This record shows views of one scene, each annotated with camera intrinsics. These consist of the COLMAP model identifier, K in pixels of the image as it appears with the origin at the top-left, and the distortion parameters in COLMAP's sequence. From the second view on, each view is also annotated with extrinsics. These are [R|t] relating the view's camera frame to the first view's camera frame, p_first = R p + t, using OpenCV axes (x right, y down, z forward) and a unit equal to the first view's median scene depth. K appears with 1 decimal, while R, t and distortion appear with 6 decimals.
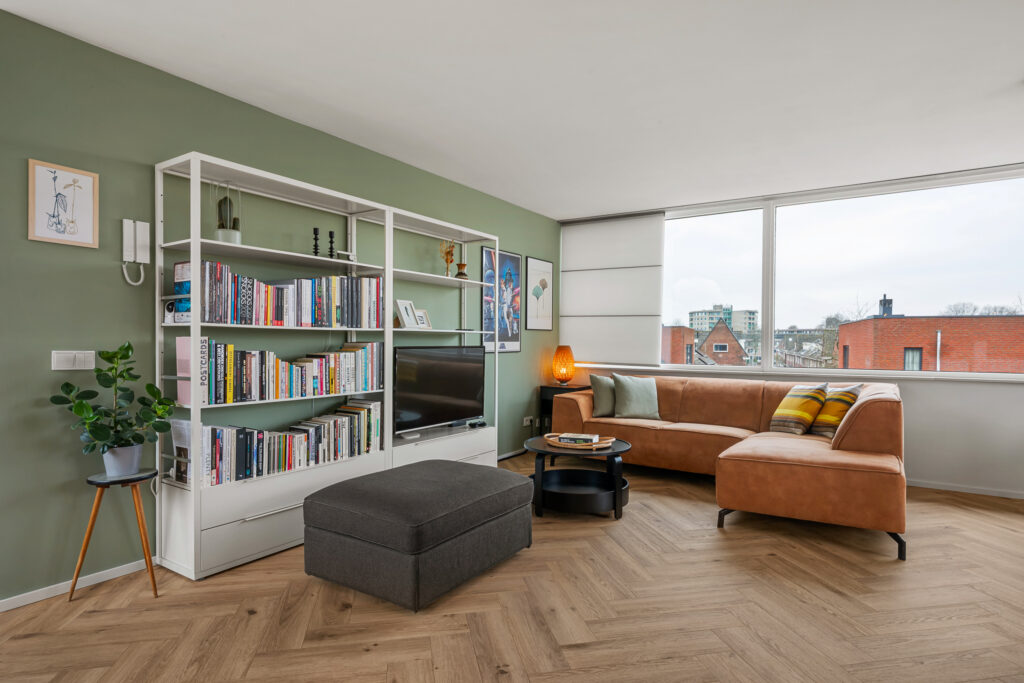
lens RADIAL K [[560.2, 0, 515.8], [0, 560.2, 347.0], [0, 0, 1]] dist [0.002025, 0.002105]
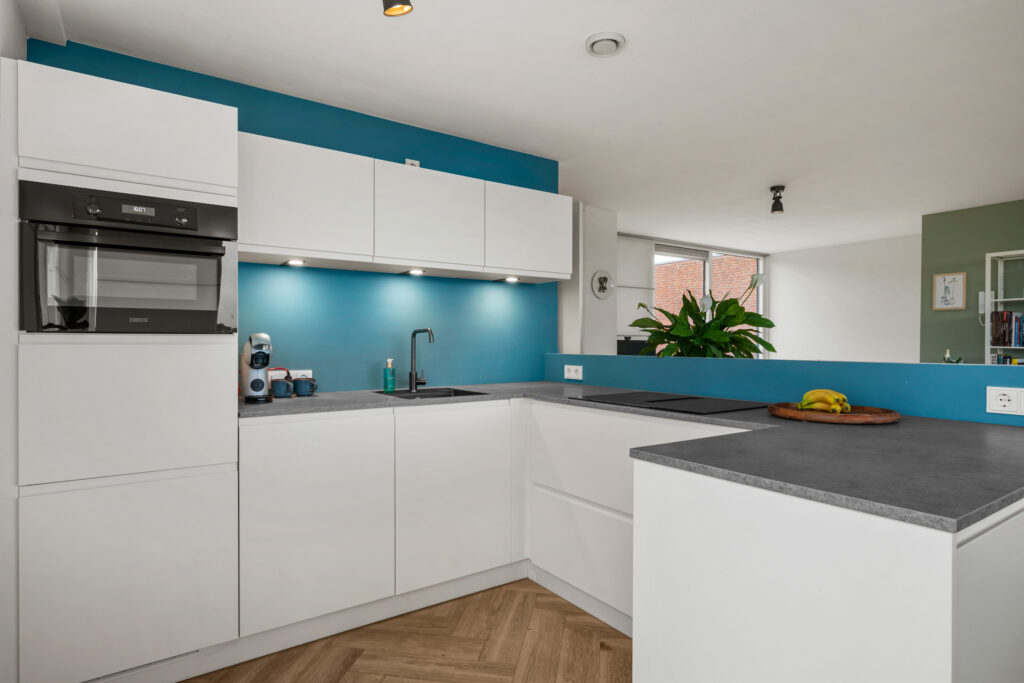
lens RADIAL K [[560.2, 0, 515.8], [0, 560.2, 347.0], [0, 0, 1]] dist [0.002025, 0.002105]
pose [[-0.364731, 0.001940, -0.931111, 1.518557], [-0.013436, 0.999883, 0.007347, -0.030515], [0.931016, 0.015190, -0.364663, 0.212007]]
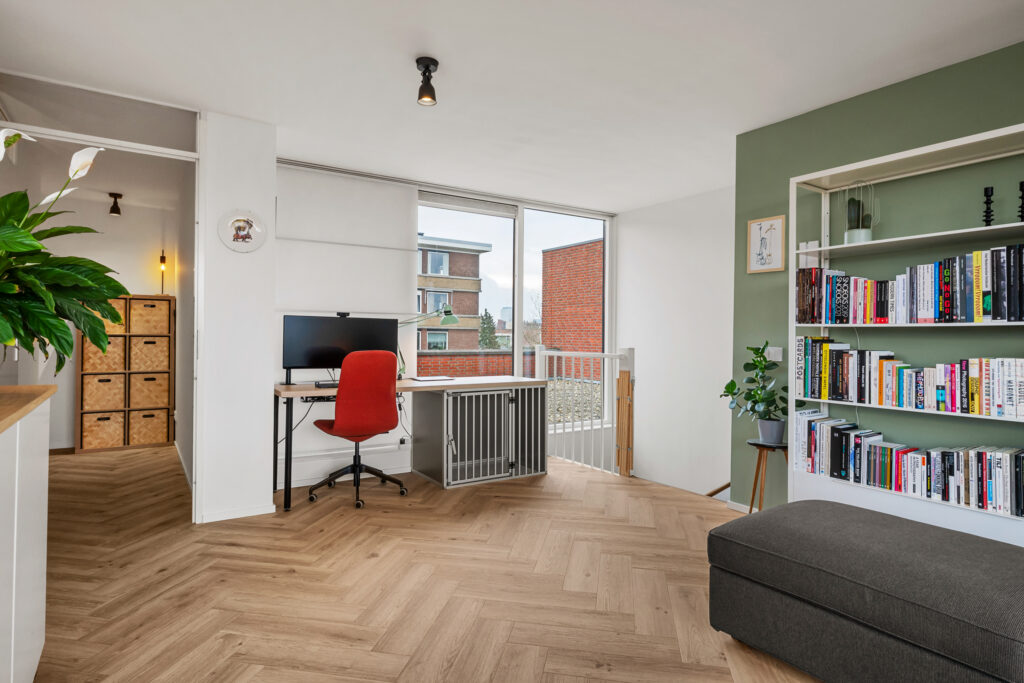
lens RADIAL K [[568.4, 0, 515.9], [0, 568.4, 336.4], [0, 0, 1]] dist [0.002344, 0.000692]
pose [[-0.384399, -0.012020, -0.923089, 0.655361], [-0.021663, 0.999757, -0.003997, -0.000779], [0.922913, 0.018461, -0.384567, 0.830522]]
